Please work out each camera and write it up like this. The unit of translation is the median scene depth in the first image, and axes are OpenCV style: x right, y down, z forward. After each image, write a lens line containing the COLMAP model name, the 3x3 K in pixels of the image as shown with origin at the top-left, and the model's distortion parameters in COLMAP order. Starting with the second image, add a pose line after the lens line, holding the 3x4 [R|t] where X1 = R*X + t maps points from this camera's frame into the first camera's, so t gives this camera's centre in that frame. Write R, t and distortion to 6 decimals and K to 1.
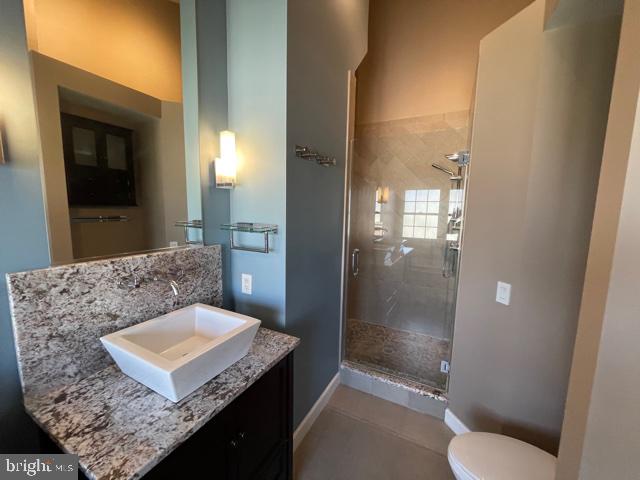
lens RADIAL K [[257.5, 0, 320.0], [0, 257.5, 240.0], [0, 0, 1]] dist [-0.003501, 0.000005]
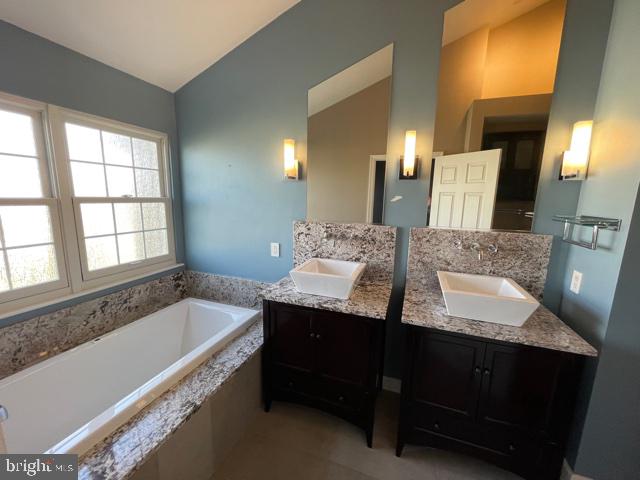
lens RADIAL K [[257.5, 0, 320.0], [0, 257.5, 240.0], [0, 0, 1]] dist [-0.003501, 0.000005]
pose [[0.129489, 0.146629, -0.980680, 0.603155], [-0.137127, 0.982151, 0.128743, 0.036811], [0.982053, 0.117807, 0.147284, -0.081238]]
